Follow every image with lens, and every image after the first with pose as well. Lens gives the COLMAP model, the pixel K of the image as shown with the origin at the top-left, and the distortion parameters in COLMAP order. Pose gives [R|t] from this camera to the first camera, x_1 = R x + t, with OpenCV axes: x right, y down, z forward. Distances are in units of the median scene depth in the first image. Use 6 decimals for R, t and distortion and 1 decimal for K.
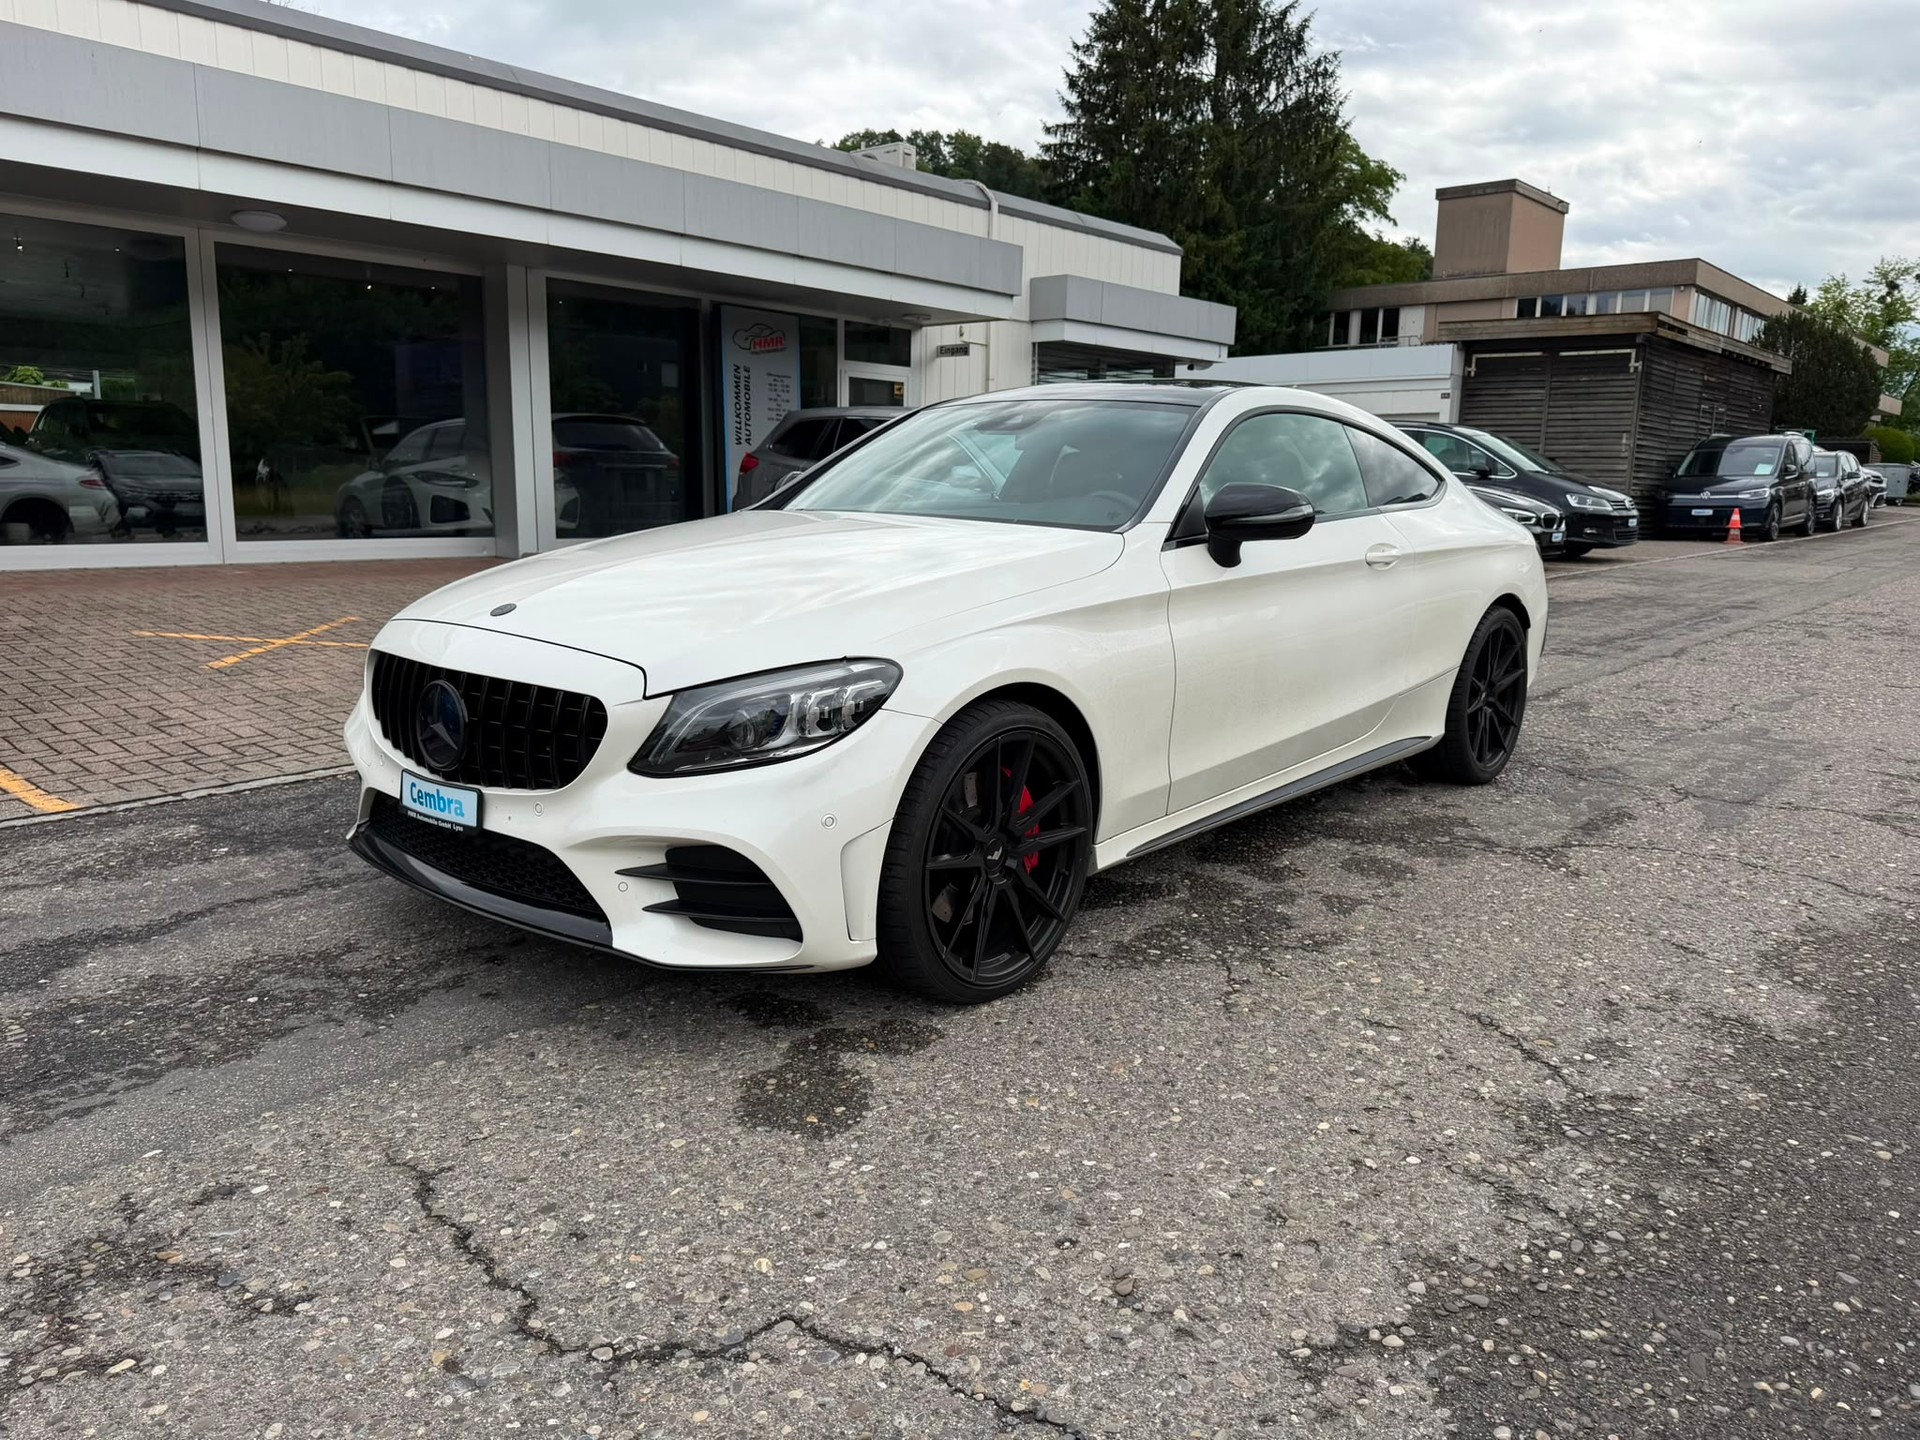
lens RADIAL K [[1359.9, 0, 955.5], [0, 1359.9, 722.5], [0, 0, 1]] dist [0.019464, -0.022965]
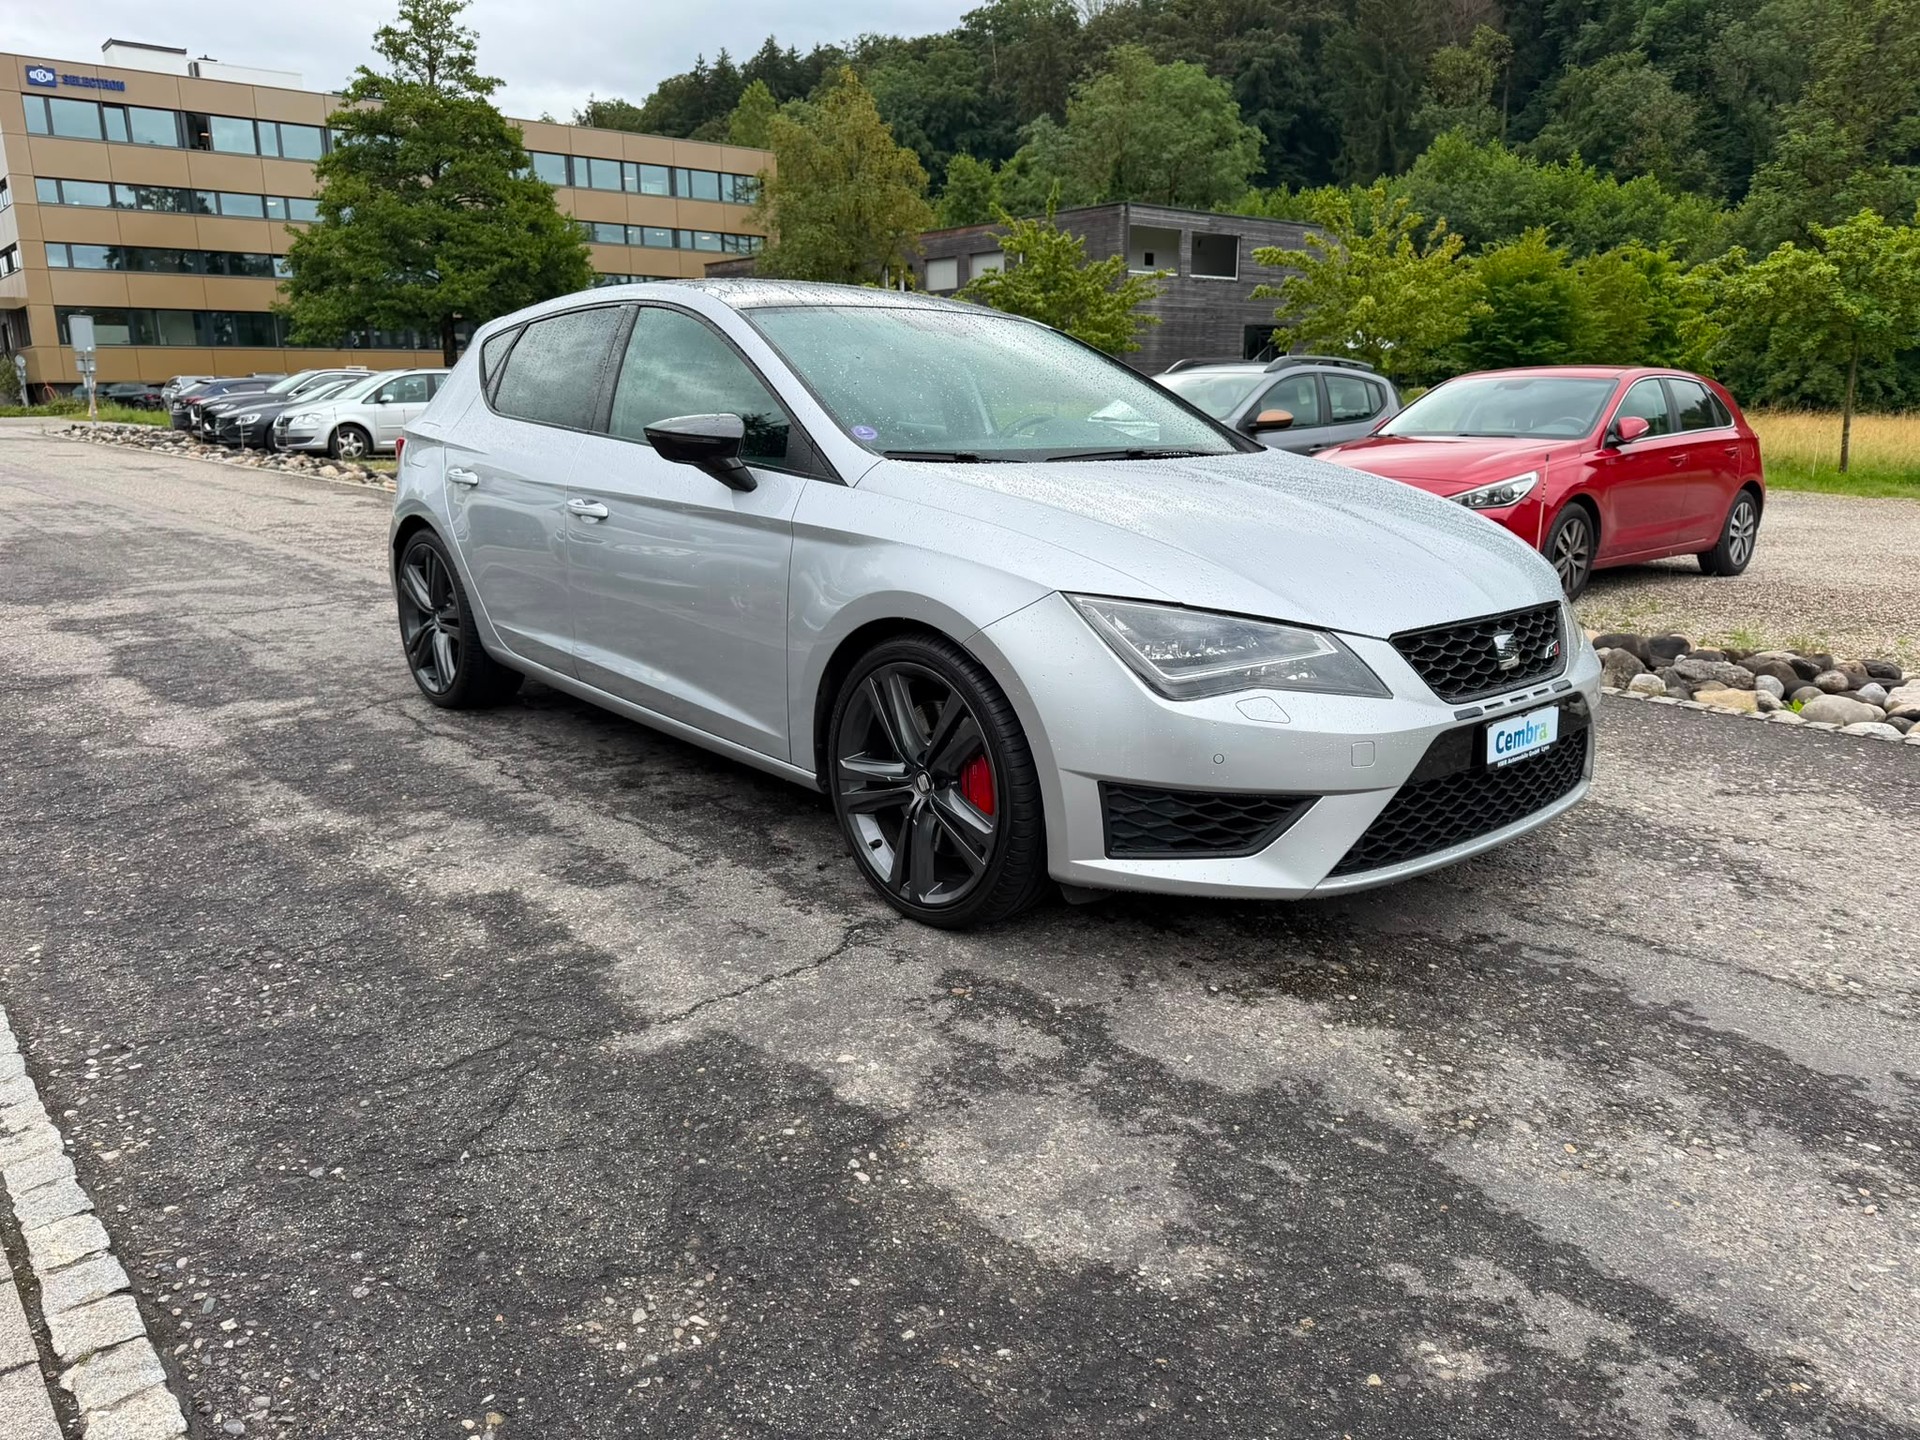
lens RADIAL K [[1357.3, 0, 959.8], [0, 1357.3, 716.7], [0, 0, 1]] dist [0.019151, -0.022393]
pose [[0.120761, -0.245608, 0.961818, -0.129653], [0.184010, 0.957656, 0.221441, -0.038733], [-0.975478, 0.150242, 0.160841, 0.198127]]
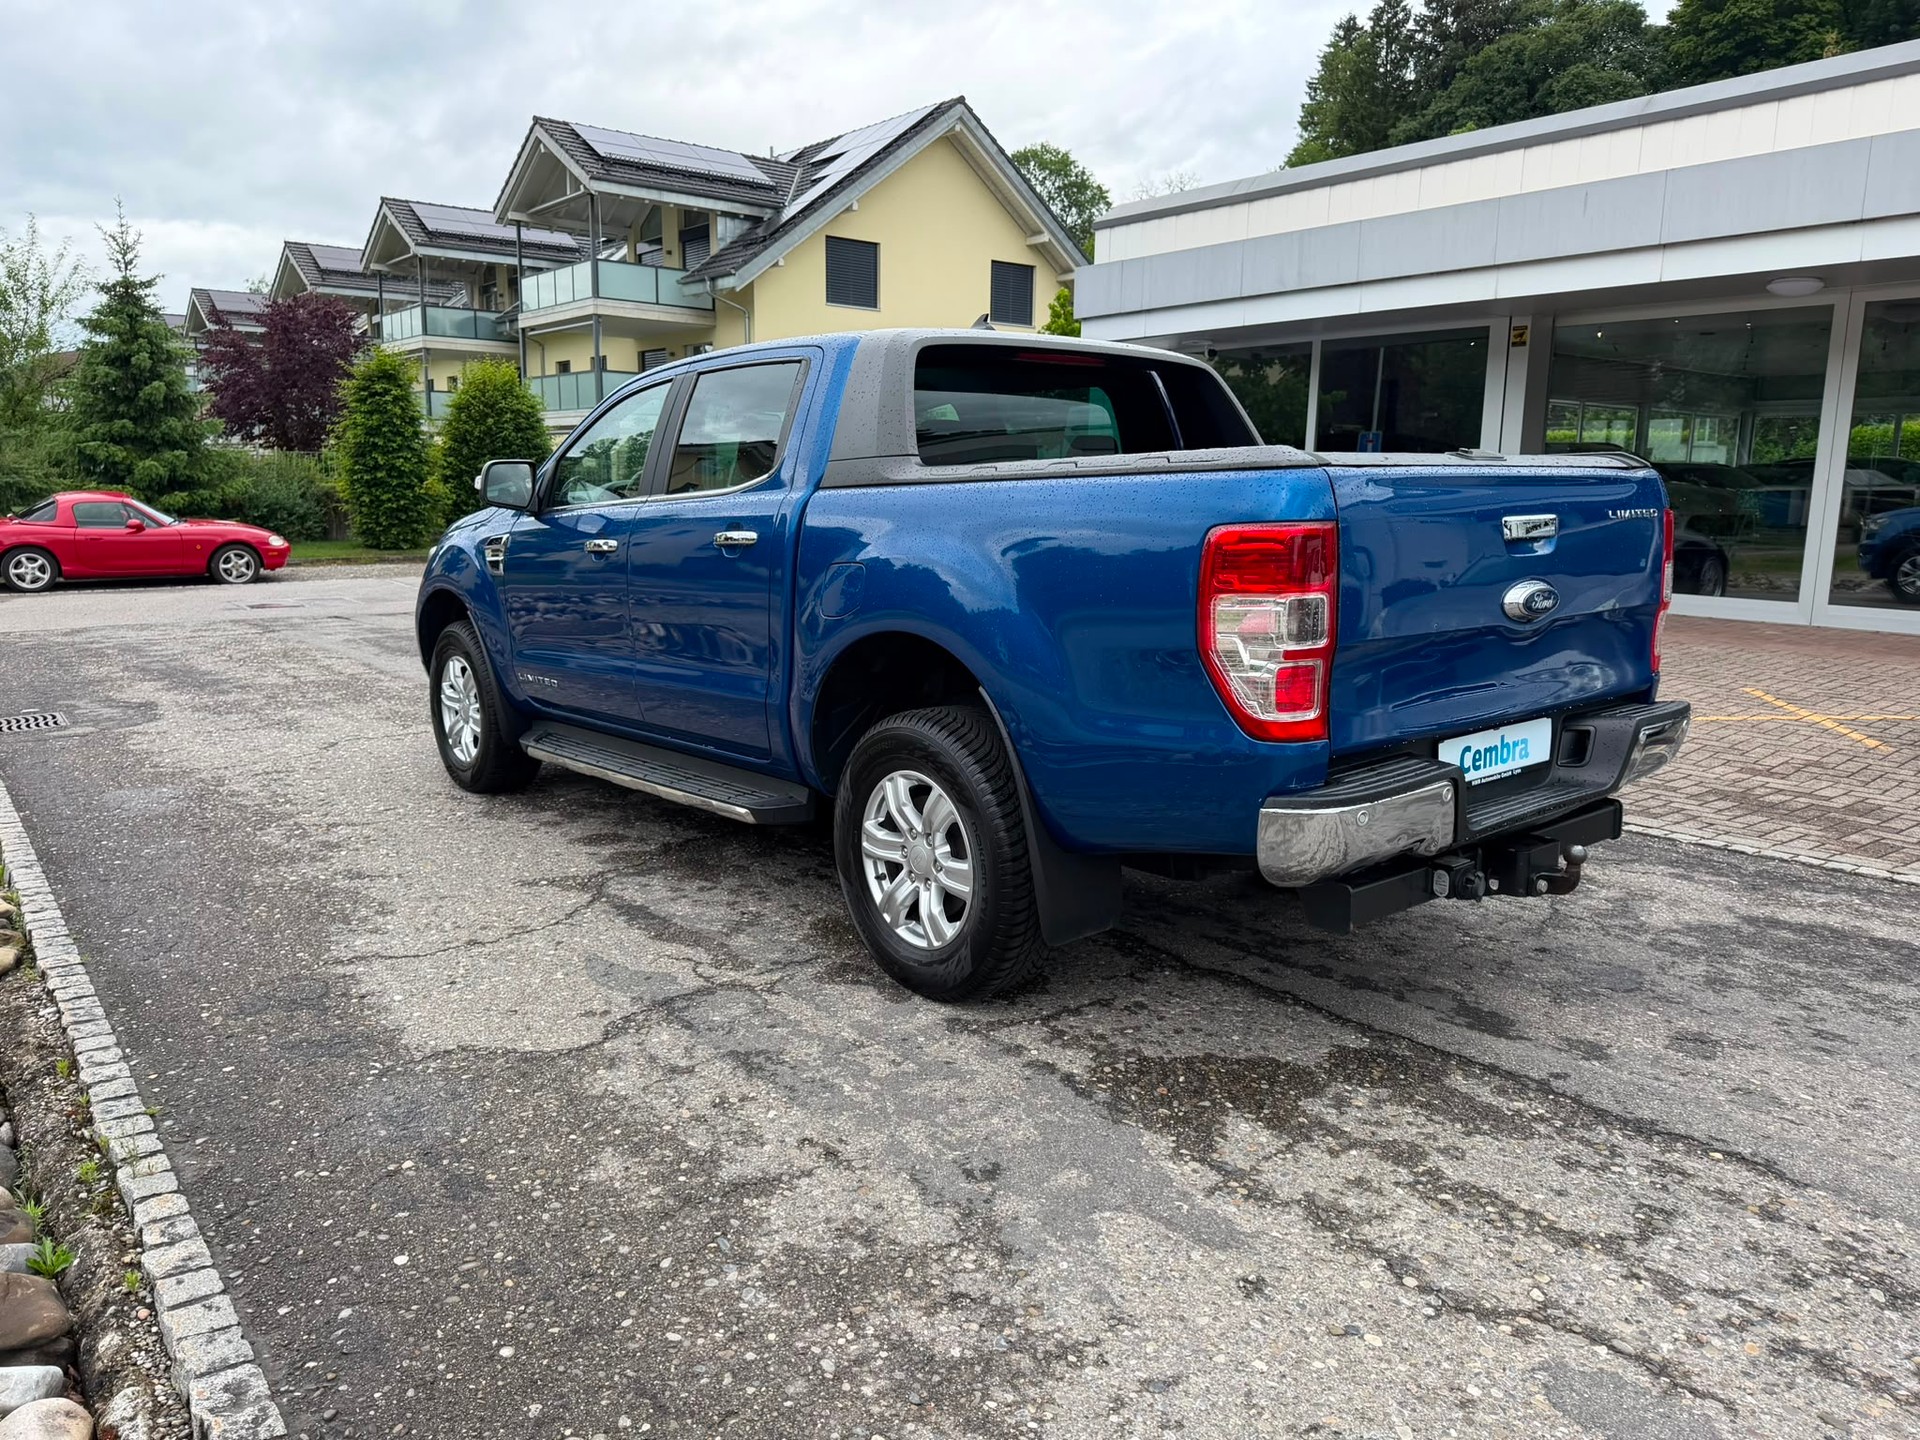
lens RADIAL K [[1362.6, 0, 948.1], [0, 1362.6, 719.4], [0, 0, 1]] dist [0.020274, -0.024836]
pose [[-0.178116, 0.147235, -0.972932, 0.267431], [-0.187511, 0.965546, 0.180445, -0.053828], [0.965978, 0.214576, -0.144371, 0.263705]]
